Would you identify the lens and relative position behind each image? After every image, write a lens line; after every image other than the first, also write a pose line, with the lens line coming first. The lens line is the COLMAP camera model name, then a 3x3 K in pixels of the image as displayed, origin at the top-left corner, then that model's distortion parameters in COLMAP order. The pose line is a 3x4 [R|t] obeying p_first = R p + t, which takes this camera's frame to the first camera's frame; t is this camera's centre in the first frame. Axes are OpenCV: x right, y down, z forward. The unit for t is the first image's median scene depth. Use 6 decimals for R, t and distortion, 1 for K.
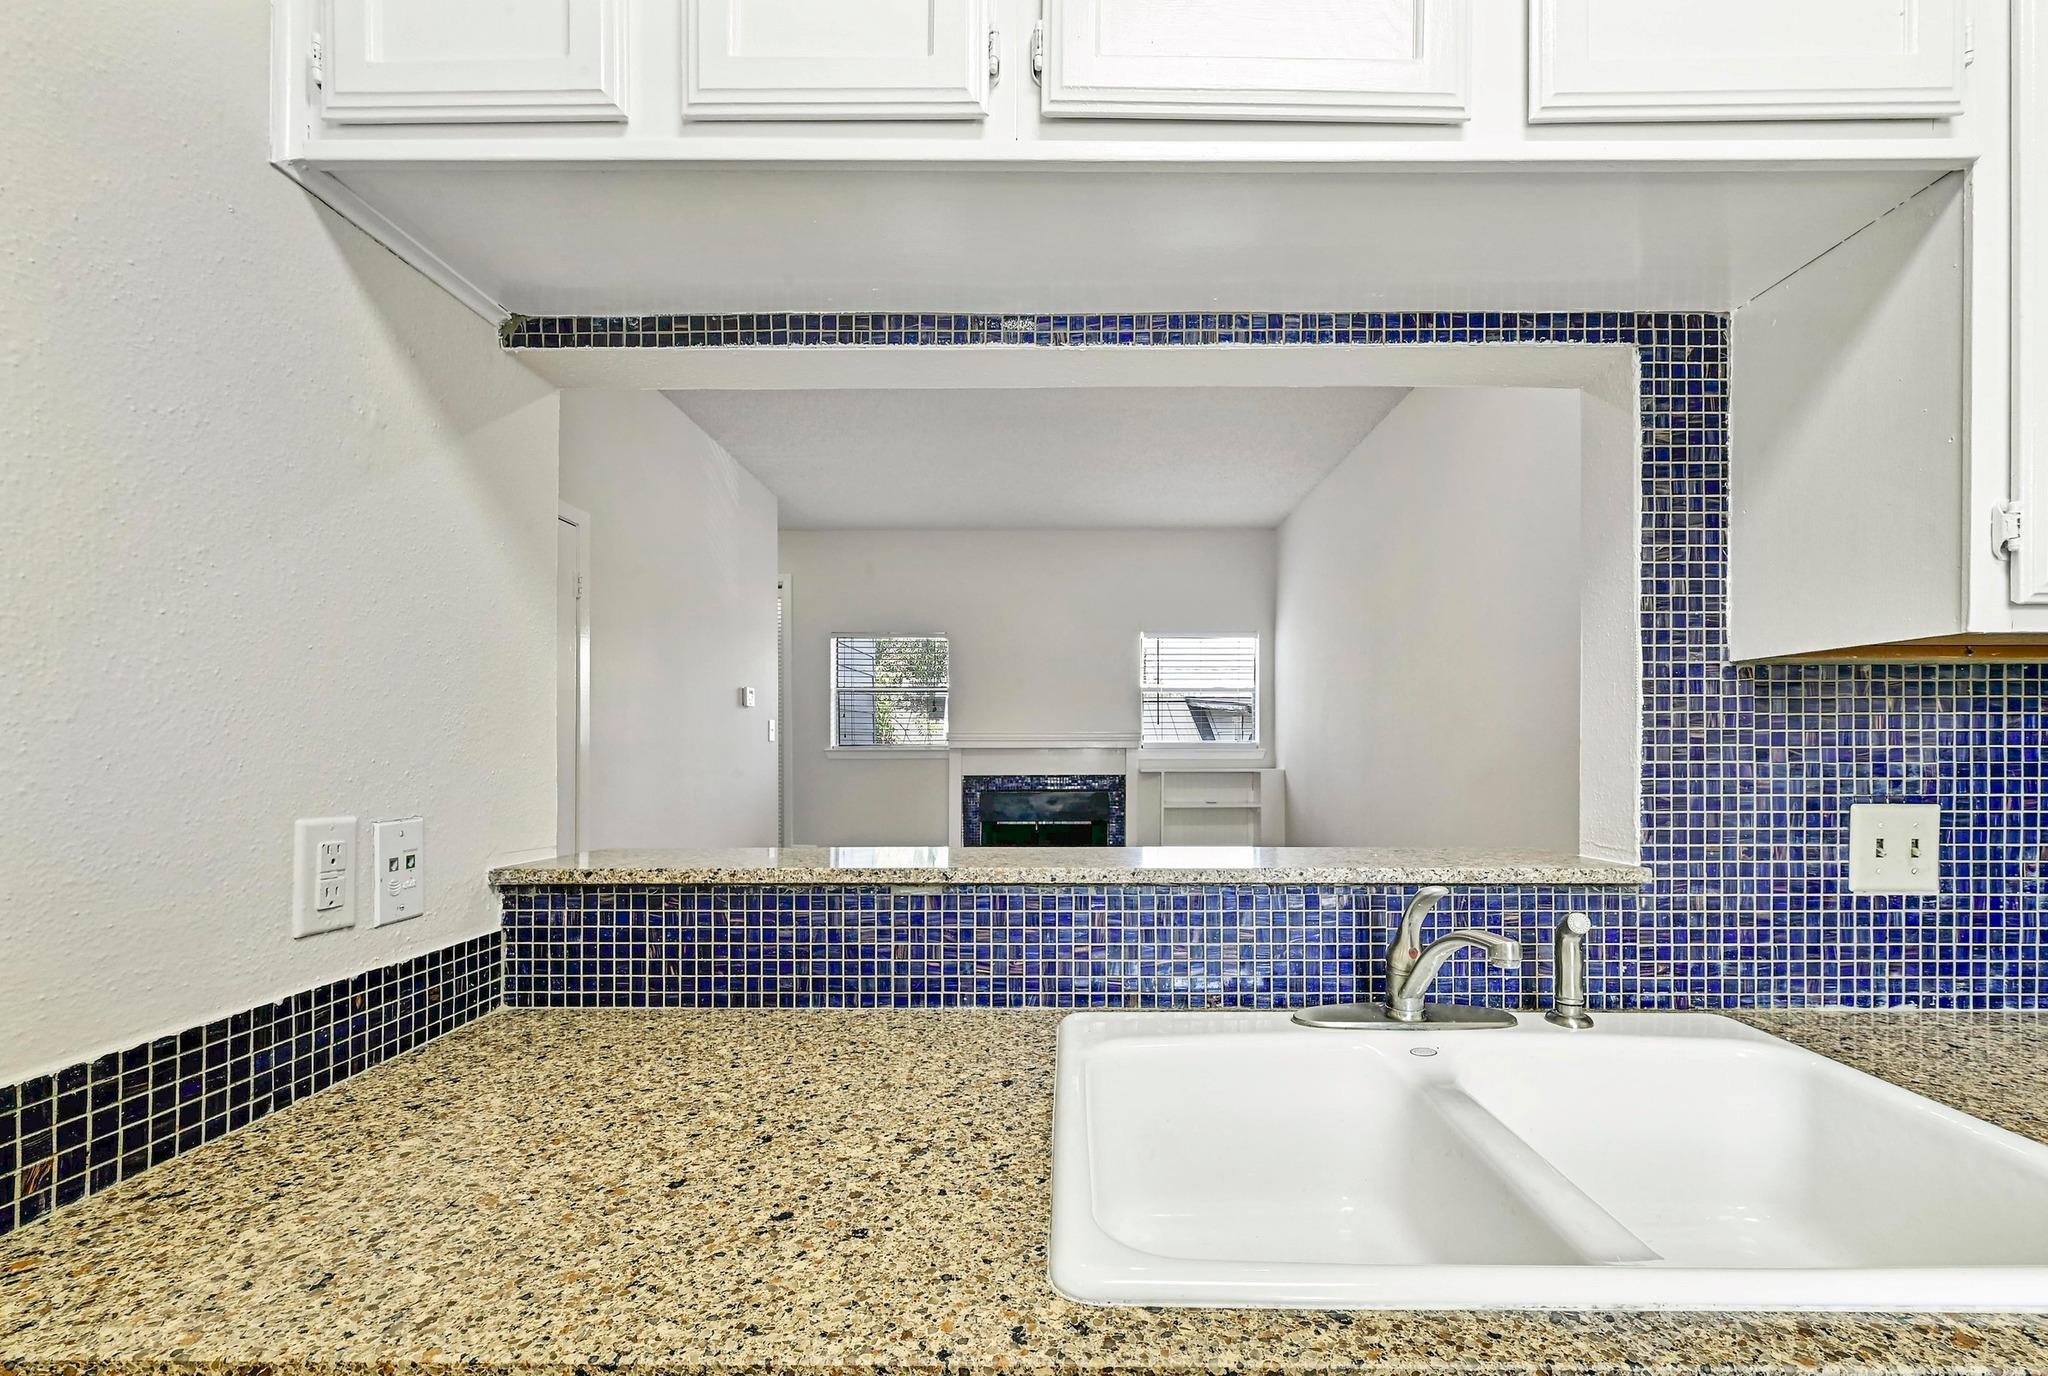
lens RADIAL K [[844.0, 0, 1043.5], [0, 844.0, 746.7], [0, 0, 1]] dist [-0.003068, 0.001581]
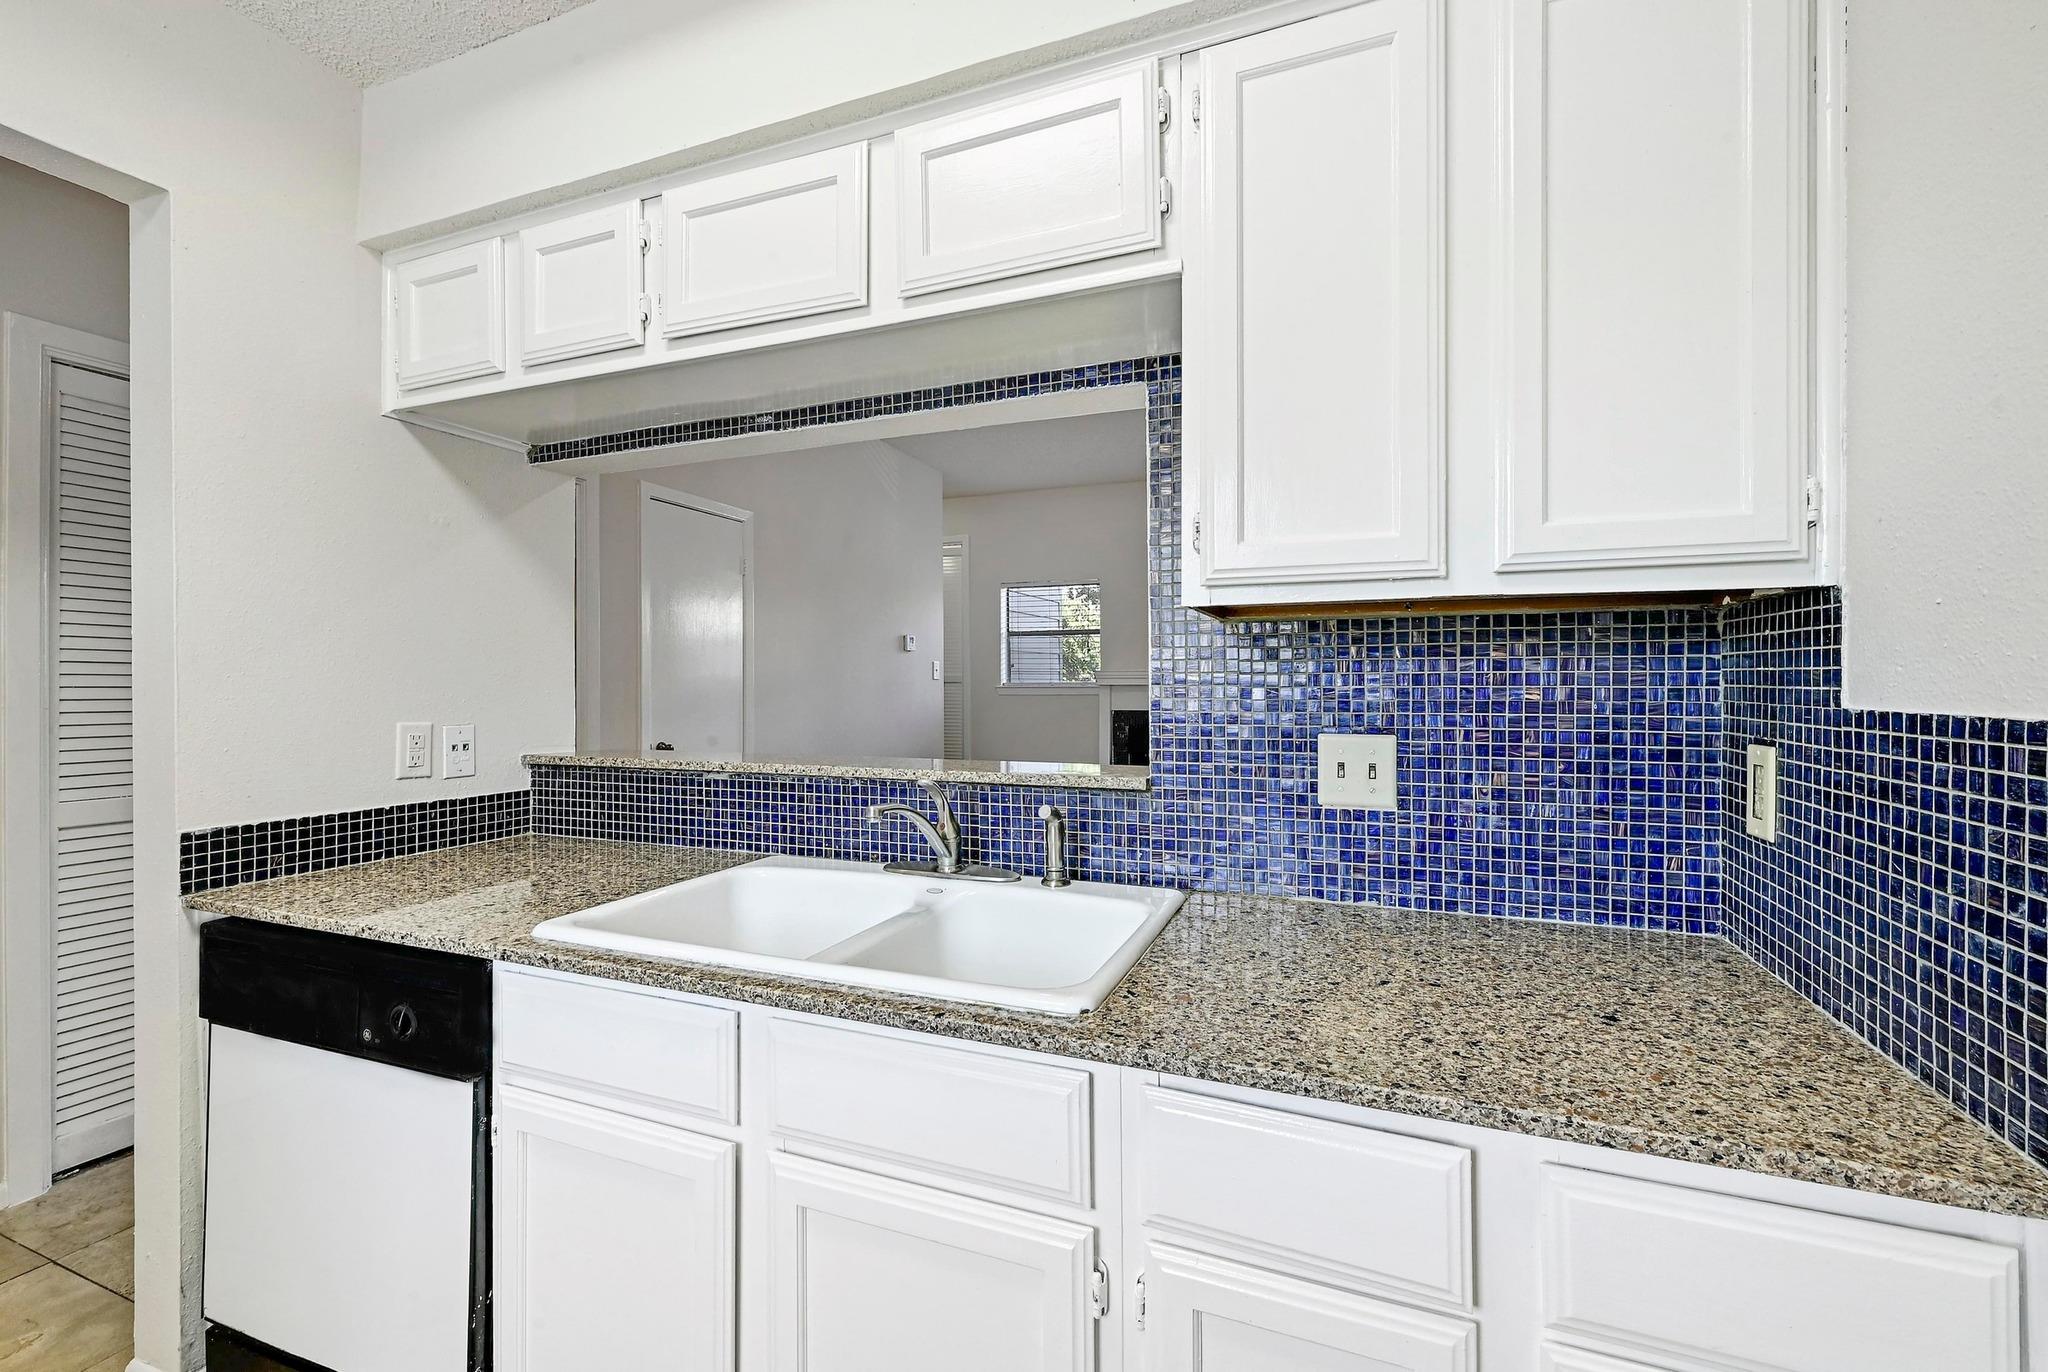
lens RADIAL K [[844.0, 0, 1006.1], [0, 844.0, 675.8], [0, 0, 1]] dist [-0.003068, 0.001581]
pose [[0.932167, -0.004550, -0.361999, 0.976295], [0.001791, 0.999967, -0.007955, -0.006842], [0.362024, 0.006767, 0.932144, -0.309161]]
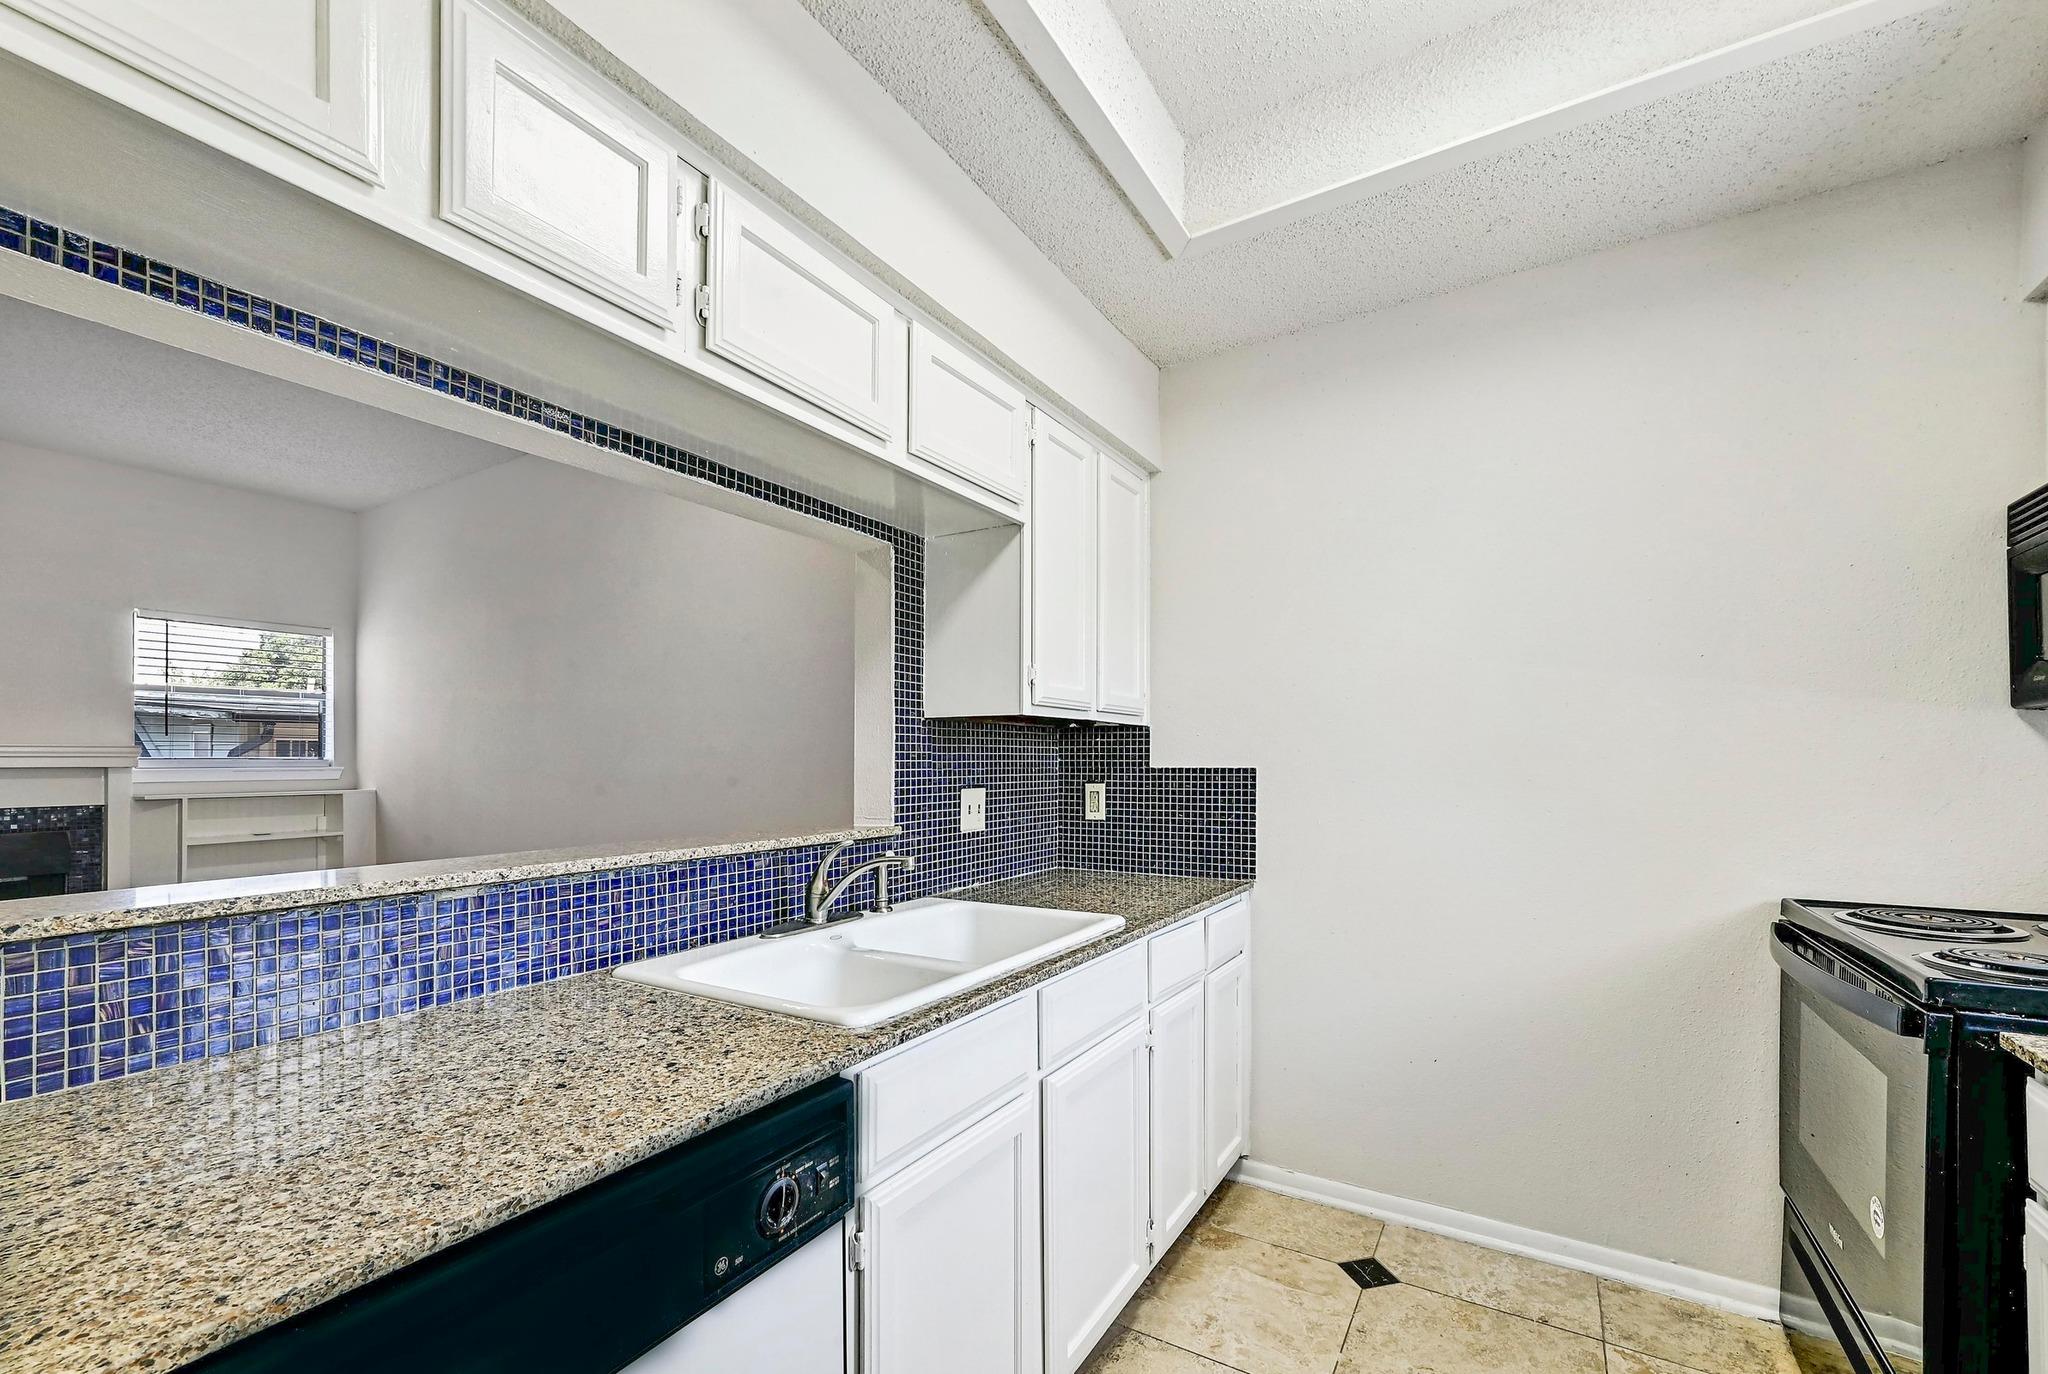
lens RADIAL K [[844.0, 0, 1023.2], [0, 844.0, 766.9], [0, 0, 1]] dist [-0.003068, 0.001581]
pose [[0.519012, -0.007519, 0.854734, -0.729065], [0.004173, 0.999972, 0.006263, 0.001052], [-0.854757, 0.000316, 0.519028, -0.203762]]
